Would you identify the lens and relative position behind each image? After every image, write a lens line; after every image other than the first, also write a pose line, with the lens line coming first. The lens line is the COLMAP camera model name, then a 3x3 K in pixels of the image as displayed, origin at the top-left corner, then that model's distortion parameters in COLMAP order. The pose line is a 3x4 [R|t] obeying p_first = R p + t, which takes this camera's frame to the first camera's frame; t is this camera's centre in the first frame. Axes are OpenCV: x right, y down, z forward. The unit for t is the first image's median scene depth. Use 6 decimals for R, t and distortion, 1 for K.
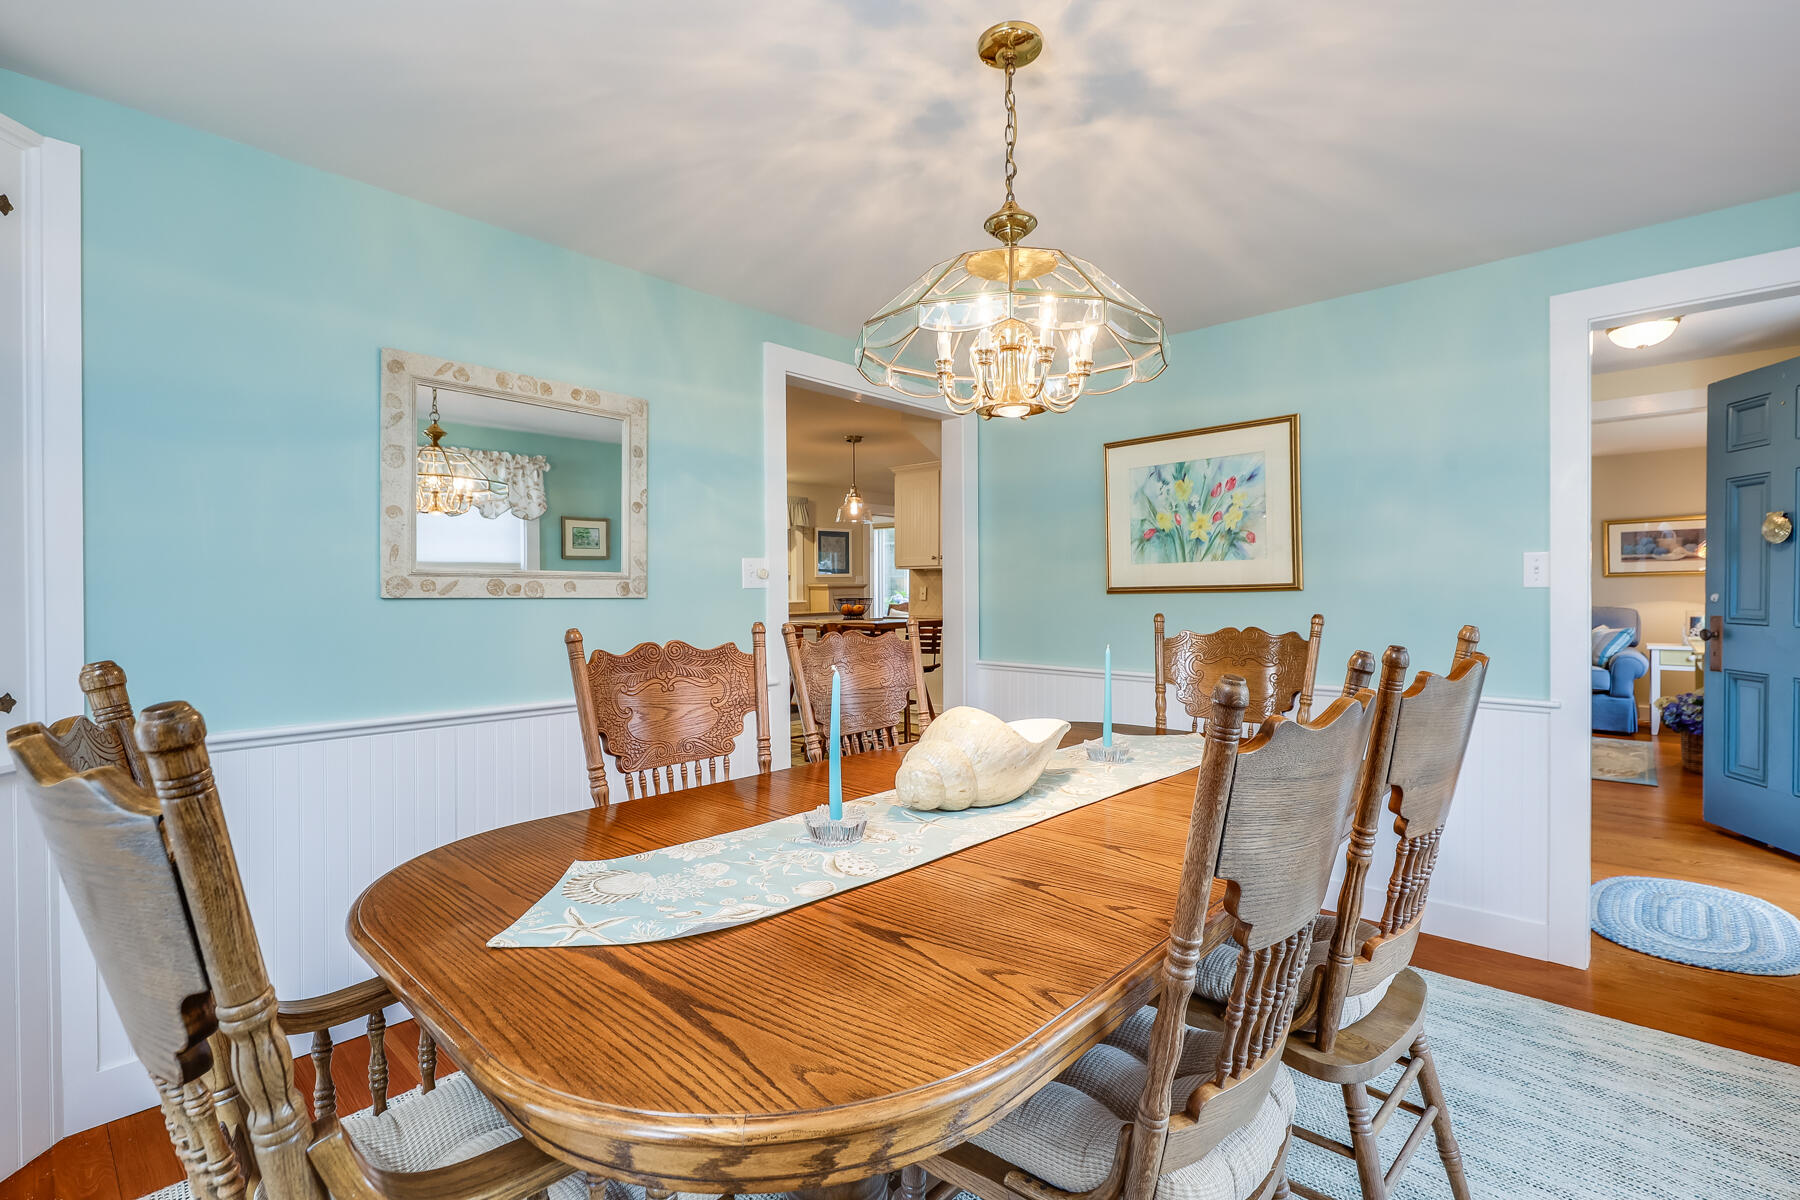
lens RADIAL K [[826.6, 0, 943.5], [0, 826.6, 601.8], [0, 0, 1]] dist [0.001523, 0.000179]
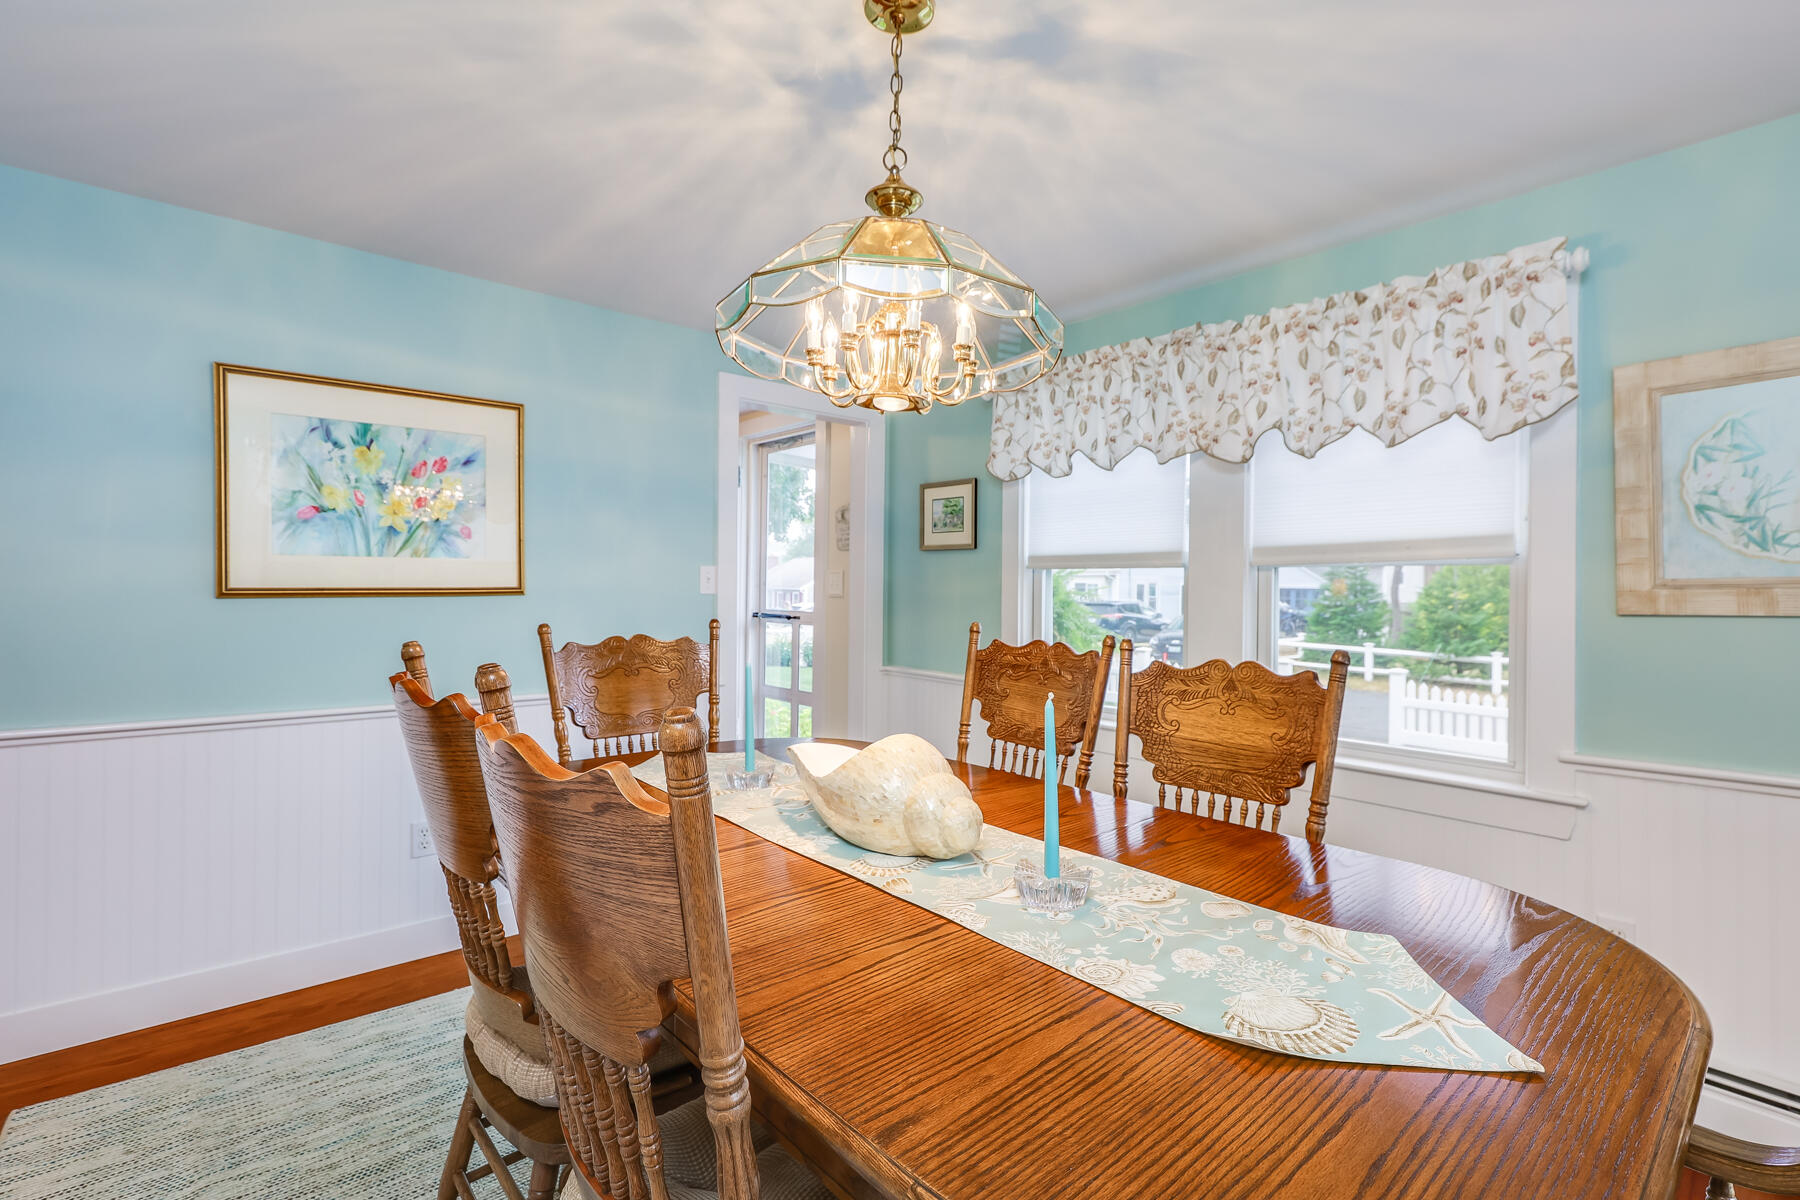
lens RADIAL K [[826.6, 0, 892.8], [0, 826.6, 596.7], [0, 0, 1]] dist [0.001523, 0.000179]
pose [[0.117385, -0.000050, 0.993086, -0.421075], [0.004084, 0.999992, -0.000432, -0.009169], [-0.993078, 0.004106, 0.117384, 0.456609]]
